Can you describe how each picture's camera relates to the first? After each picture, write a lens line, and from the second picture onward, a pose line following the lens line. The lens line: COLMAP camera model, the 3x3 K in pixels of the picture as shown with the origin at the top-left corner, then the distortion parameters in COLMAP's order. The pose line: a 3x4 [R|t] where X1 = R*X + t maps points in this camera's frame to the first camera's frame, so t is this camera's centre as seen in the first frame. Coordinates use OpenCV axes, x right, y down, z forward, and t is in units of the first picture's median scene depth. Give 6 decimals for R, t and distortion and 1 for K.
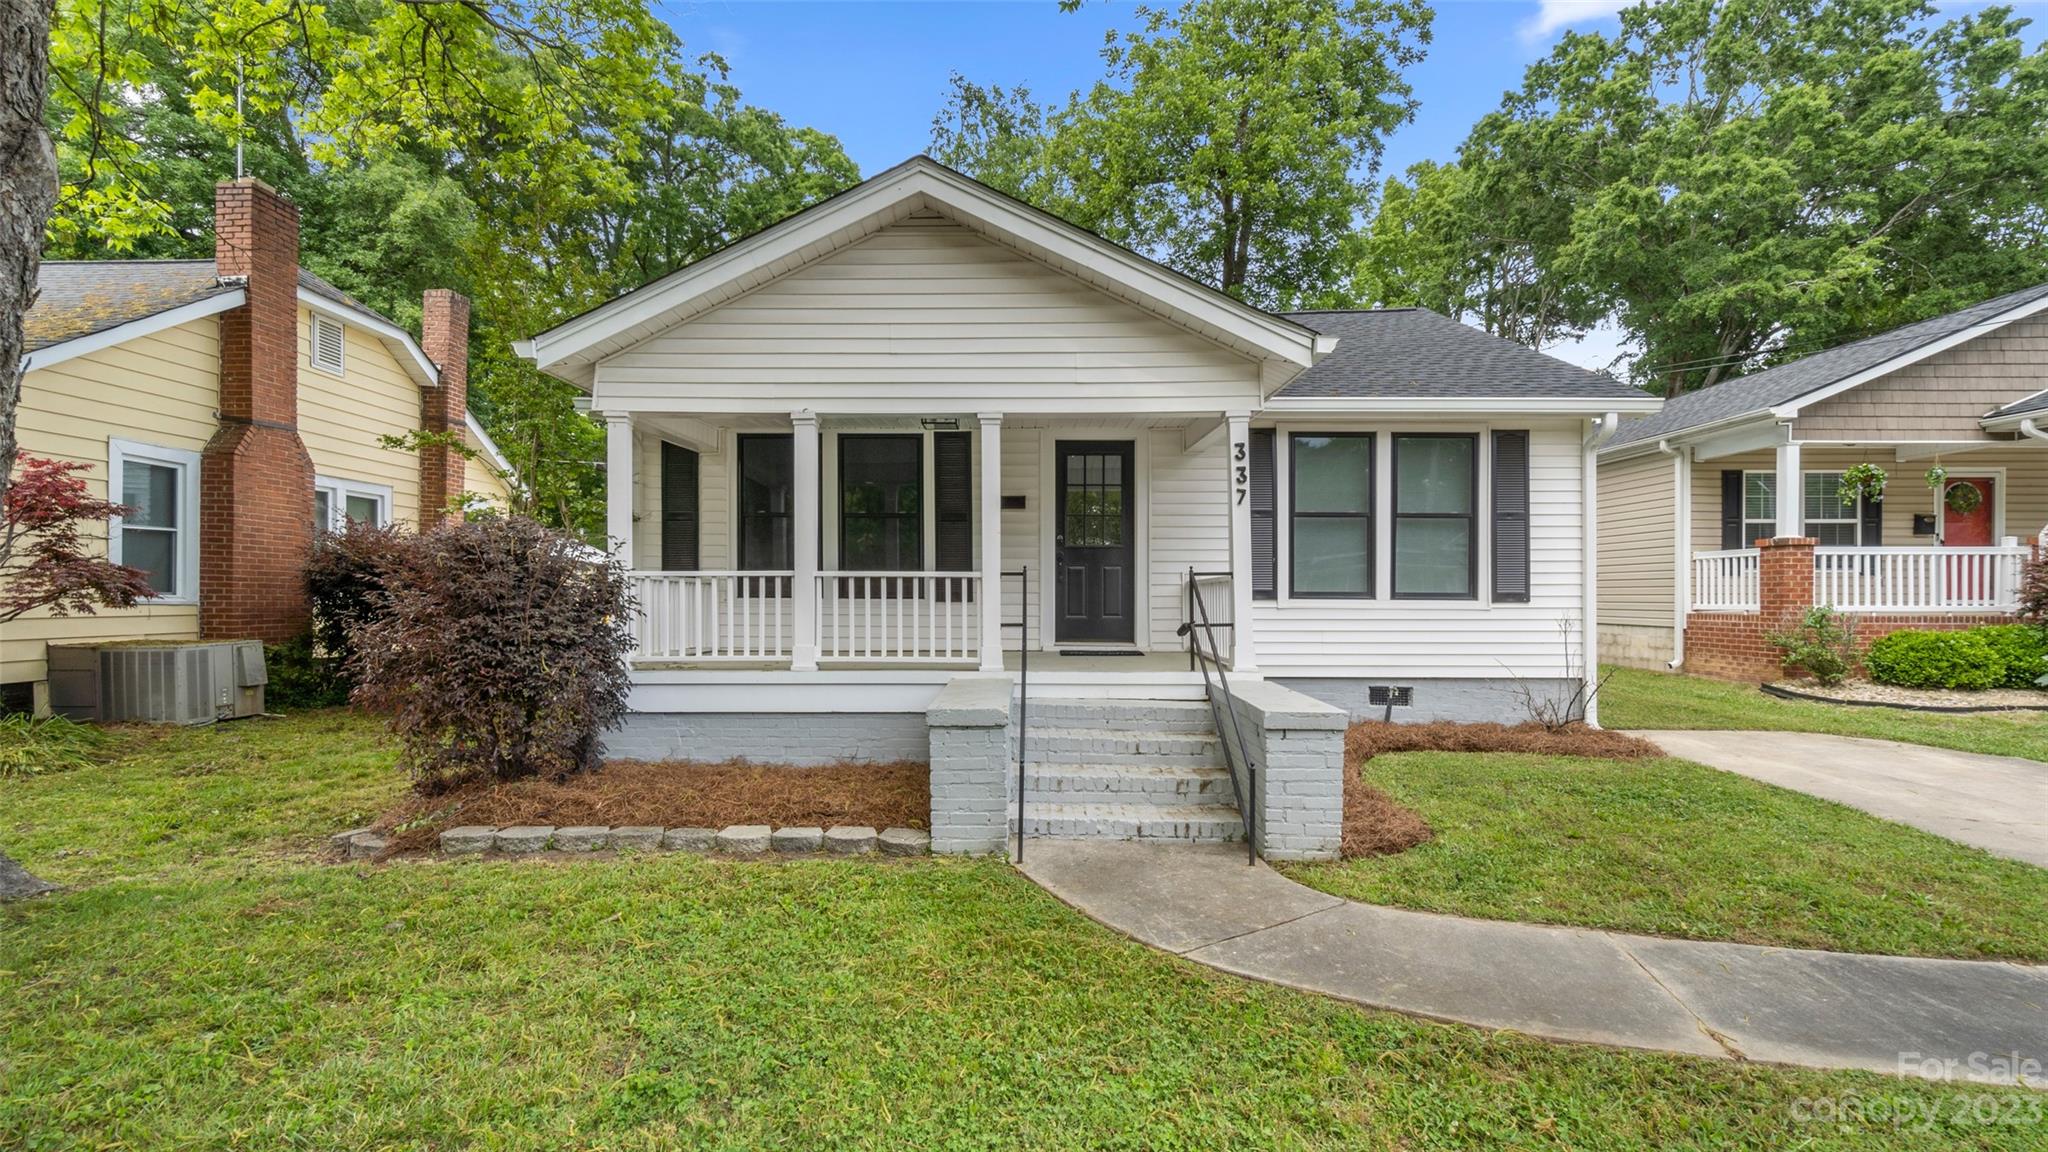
lens RADIAL K [[908.3, 0, 1020.0], [0, 908.3, 601.1], [0, 0, 1]] dist [0.005098, 0.000863]
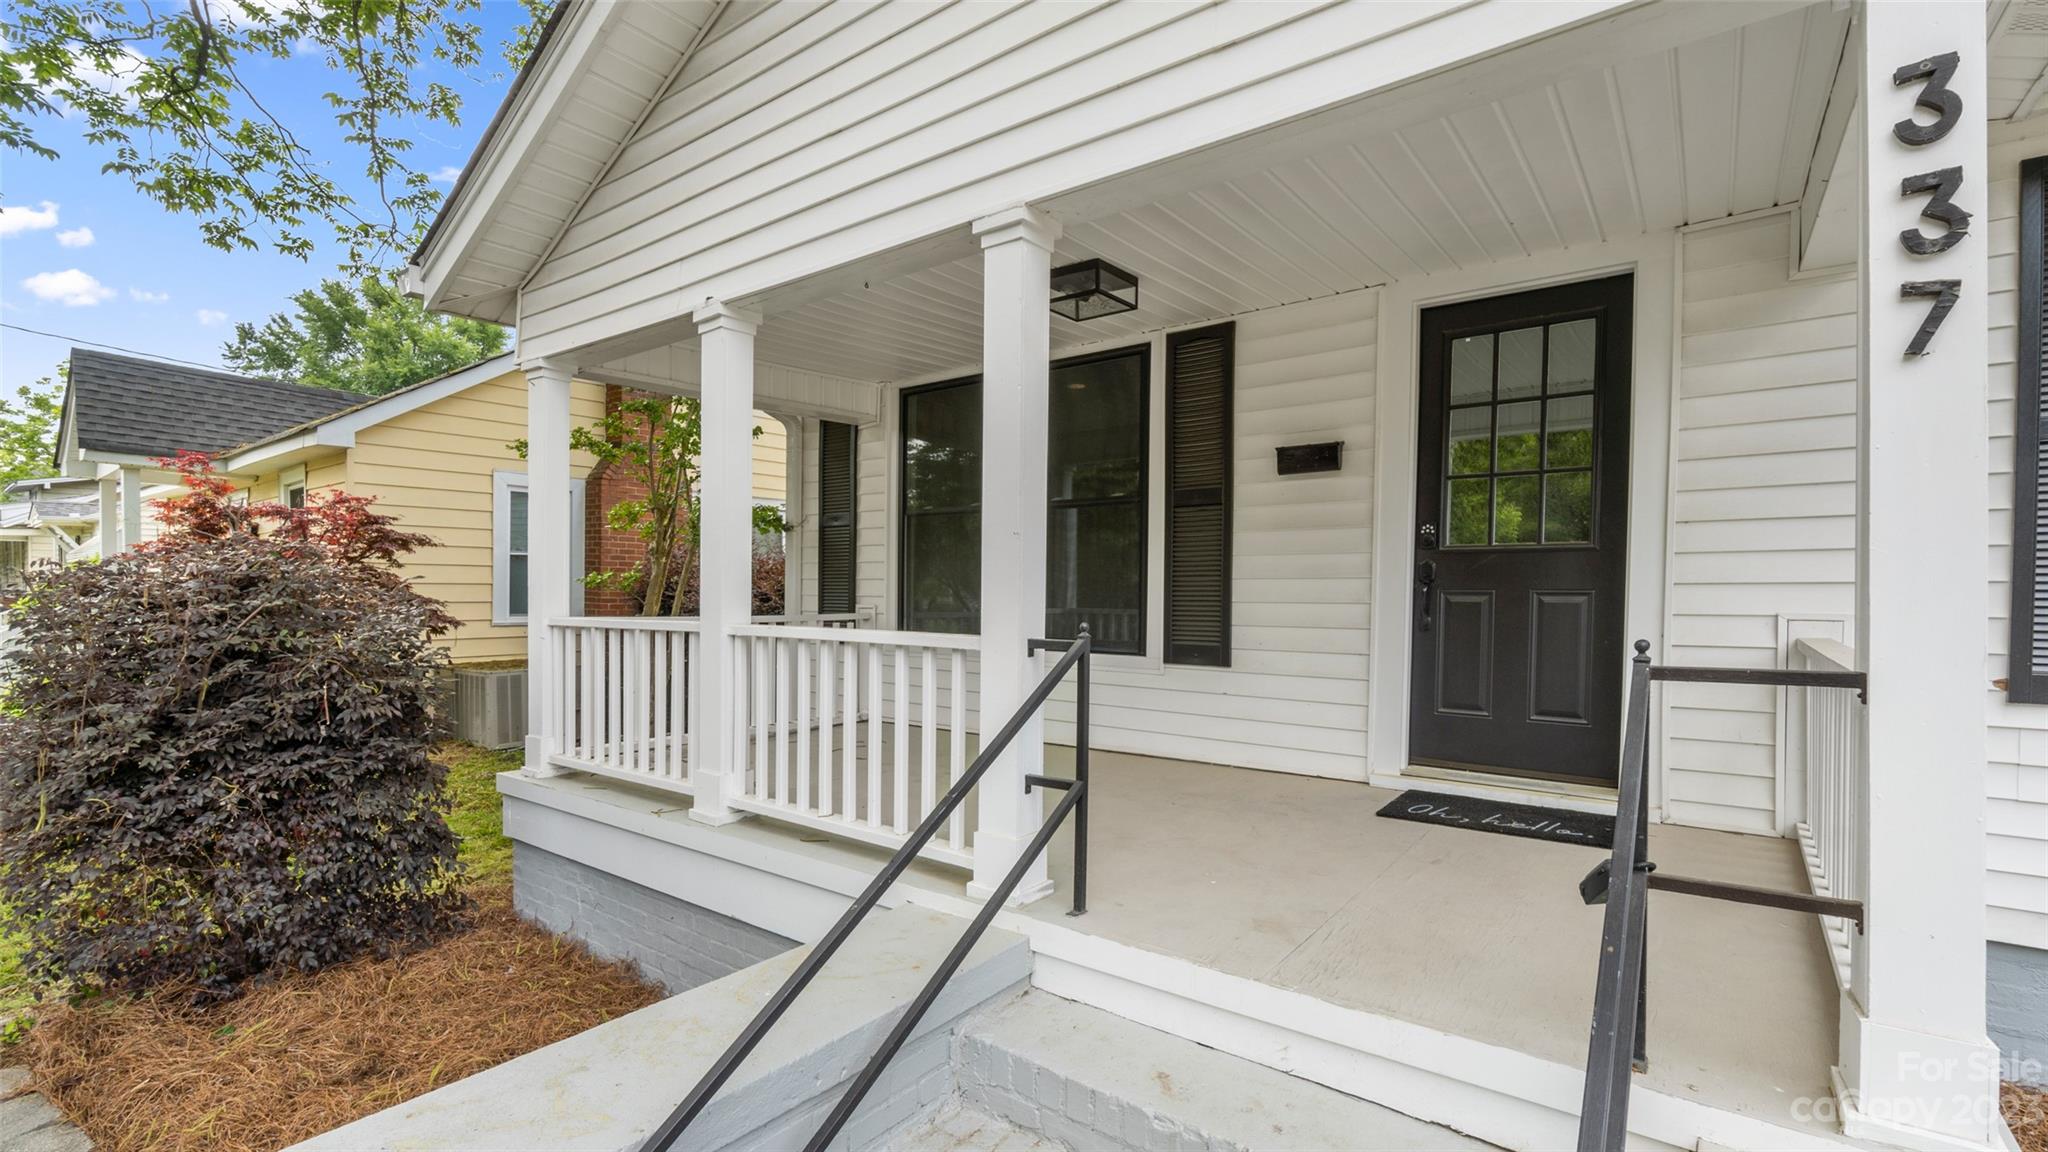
lens RADIAL K [[894.3, 0, 1022.8], [0, 894.3, 614.6], [0, 0, 1]] dist [-0.002061, -0.000141]
pose [[0.793879, 0.019858, -0.607752, 0.153945], [-0.006011, 0.999674, 0.024813, -0.038143], [0.608046, -0.016045, 0.793739, 0.535052]]
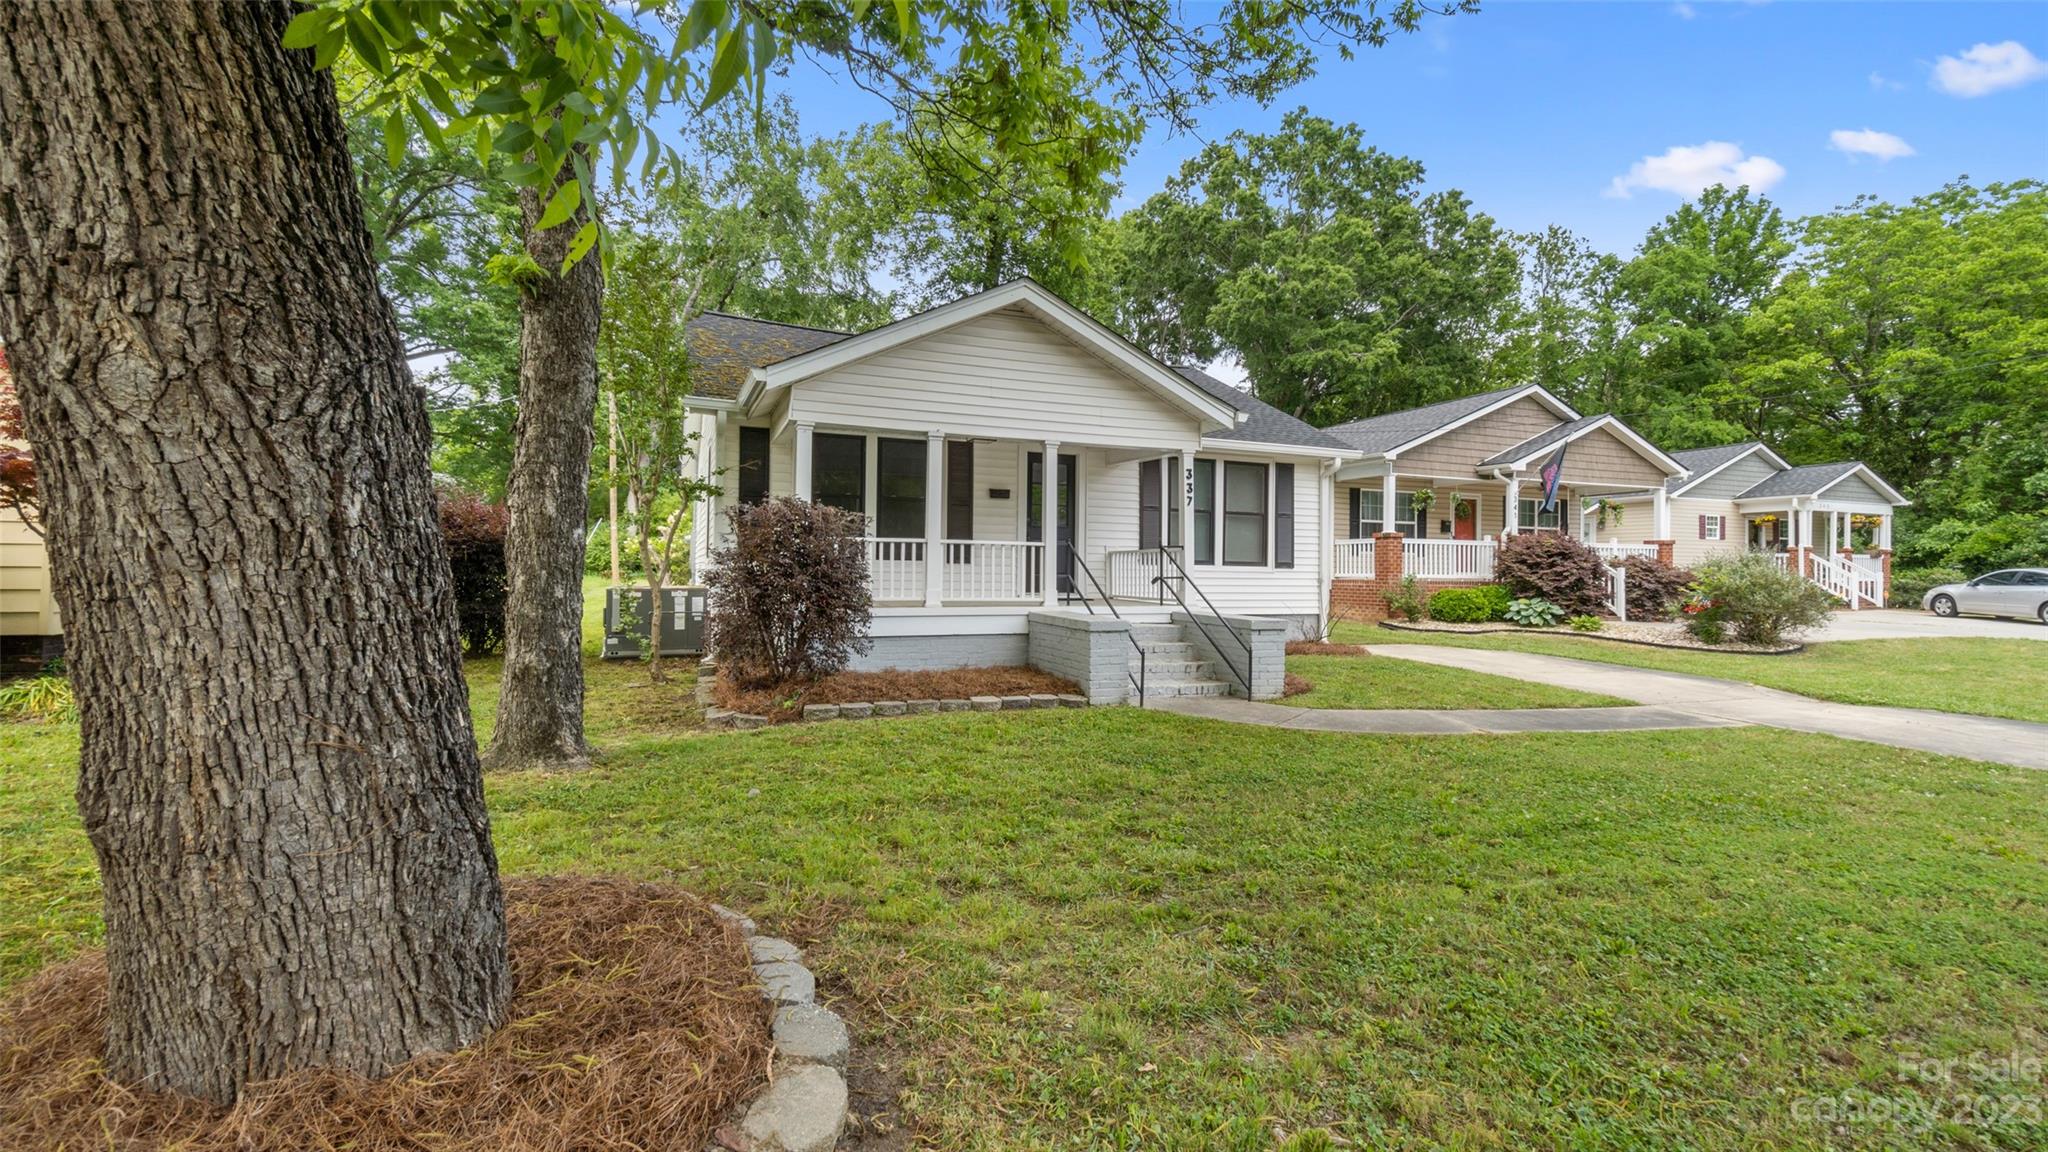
lens RADIAL K [[889.3, 0, 1019.9], [0, 889.3, 566.9], [0, 0, 1]] dist [-0.004197, -0.000296]
pose [[0.926288, 0.012307, 0.376614, -0.497077], [-0.009075, 0.999905, -0.010355, 0.019506], [-0.376706, 0.006174, 0.926312, -0.297949]]
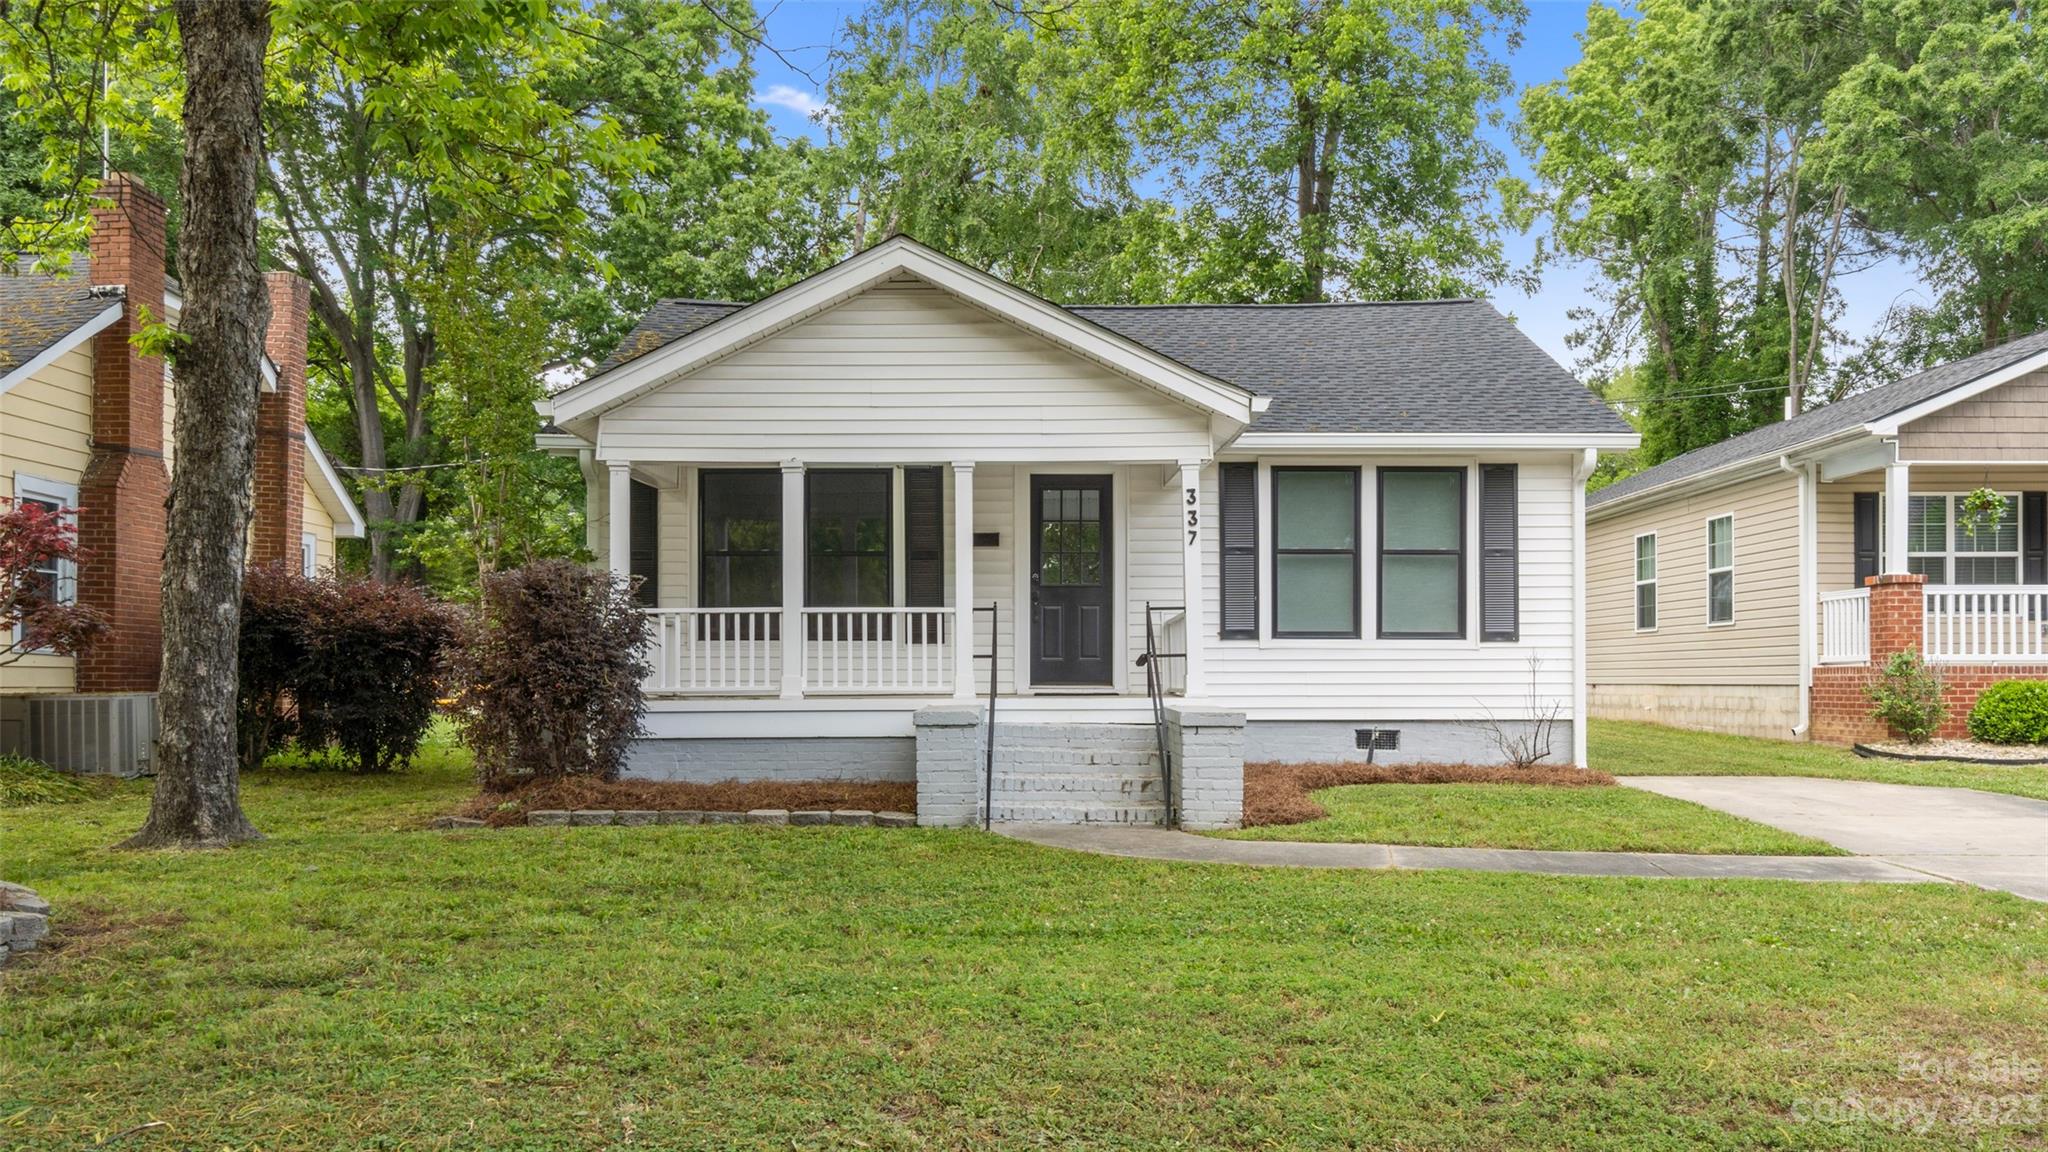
lens RADIAL K [[1652.7, 0, 1020.4], [0, 1652.7, 713.4], [0, 0, 1]] dist [-0.039492, 0.077211]
pose [[0.999979, -0.003749, 0.005241, 0.019054], [0.003687, 0.999924, 0.011791, 0.054337], [-0.005284, -0.011771, 0.999917, -0.745271]]
